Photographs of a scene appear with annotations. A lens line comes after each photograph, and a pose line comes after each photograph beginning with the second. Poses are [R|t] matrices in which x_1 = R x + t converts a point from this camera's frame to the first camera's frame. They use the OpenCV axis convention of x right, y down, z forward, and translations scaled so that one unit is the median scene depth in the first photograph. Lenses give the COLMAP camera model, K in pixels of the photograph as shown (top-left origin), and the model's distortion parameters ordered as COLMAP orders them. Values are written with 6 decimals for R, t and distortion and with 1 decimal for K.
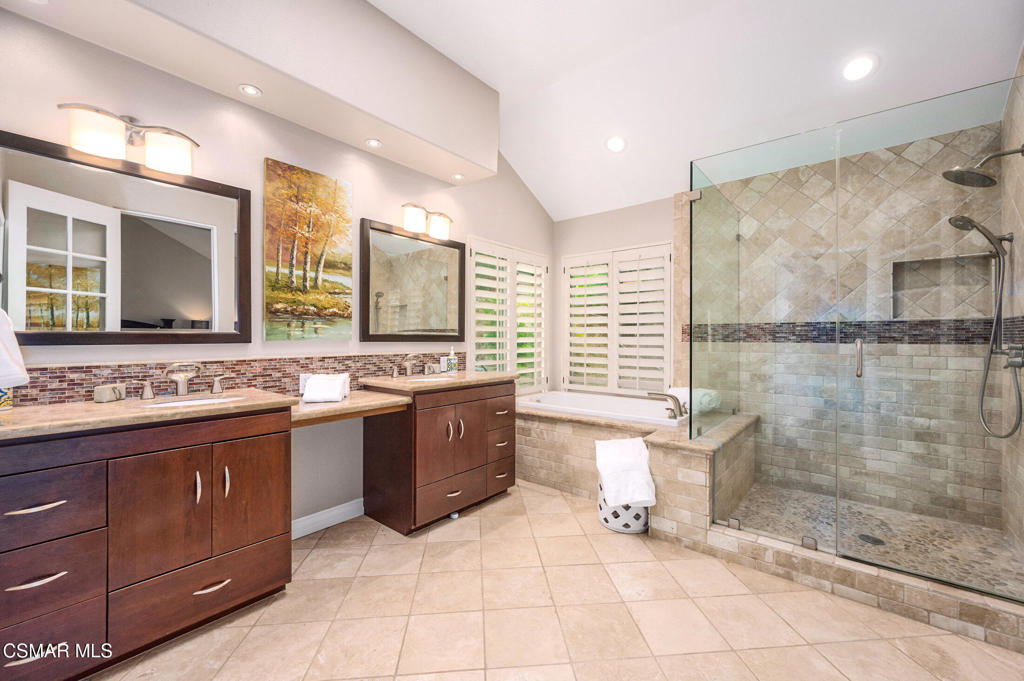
lens RADIAL K [[406.4, 0, 512.1], [0, 406.4, 338.9], [0, 0, 1]] dist [-0.000485, -0.000284]
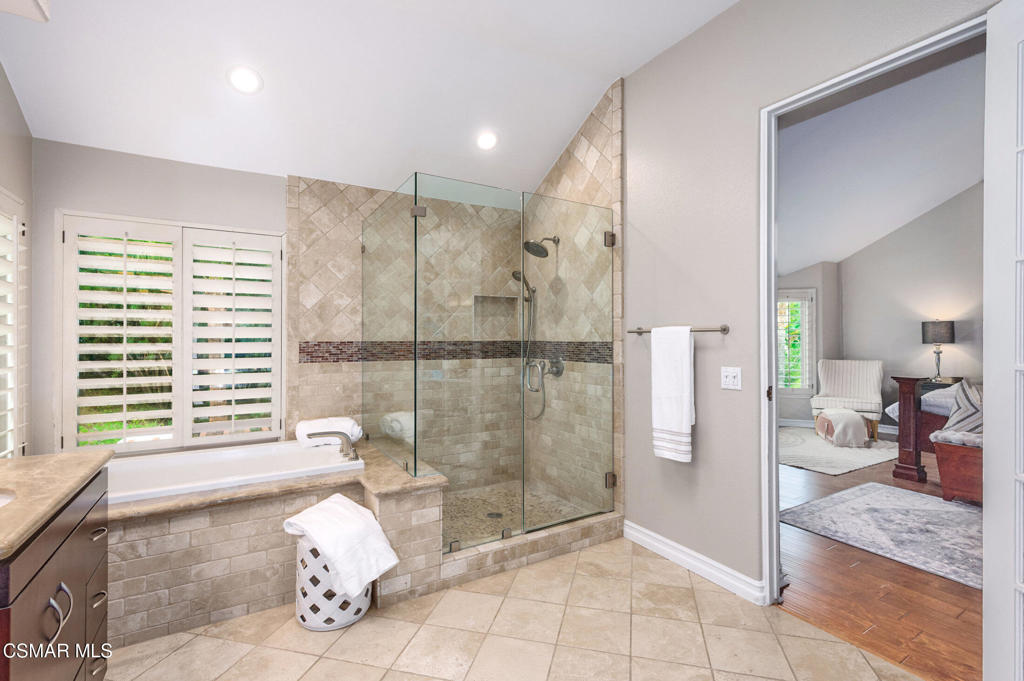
lens RADIAL K [[476.1, 0, 511.1], [0, 476.1, 339.5], [0, 0, 1]] dist [-0.000816, -0.000089]
pose [[0.335804, -0.007185, 0.941905, -0.386978], [0.004277, 0.999972, 0.006103, -0.051423], [-0.941922, 0.001980, 0.335825, 0.343883]]
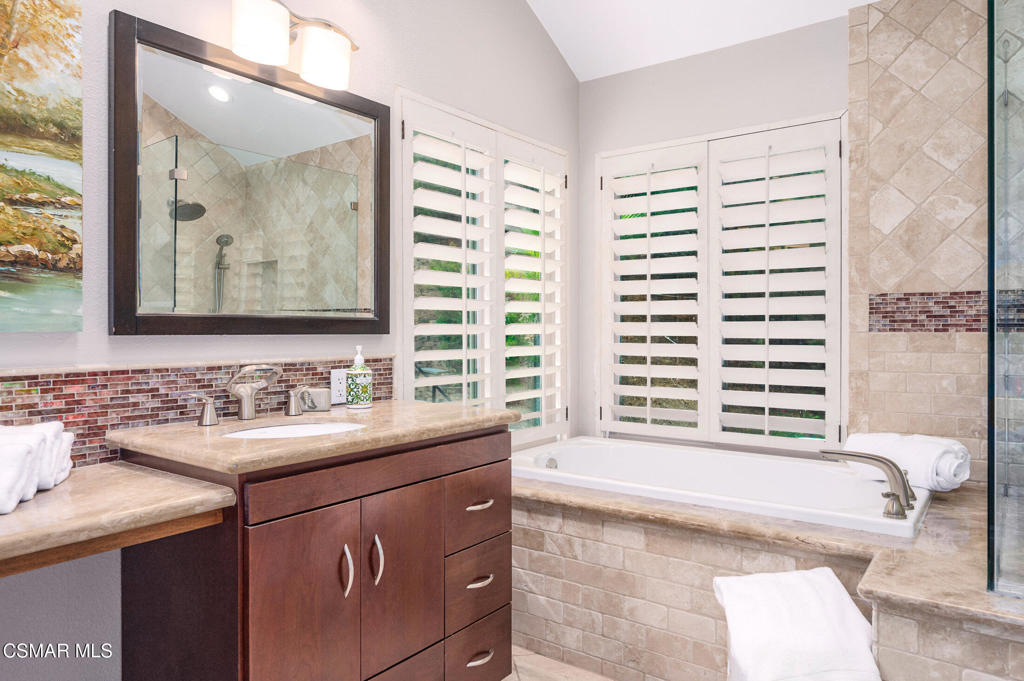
lens RADIAL K [[669.2, 0, 516.1], [0, 669.2, 331.9], [0, 0, 1]] dist [-0.008998, 0.001888]
pose [[0.998247, -0.004680, 0.059003, -0.027452], [0.004398, 0.999978, 0.004917, 0.002539], [-0.059025, -0.004649, 0.998246, 0.322942]]
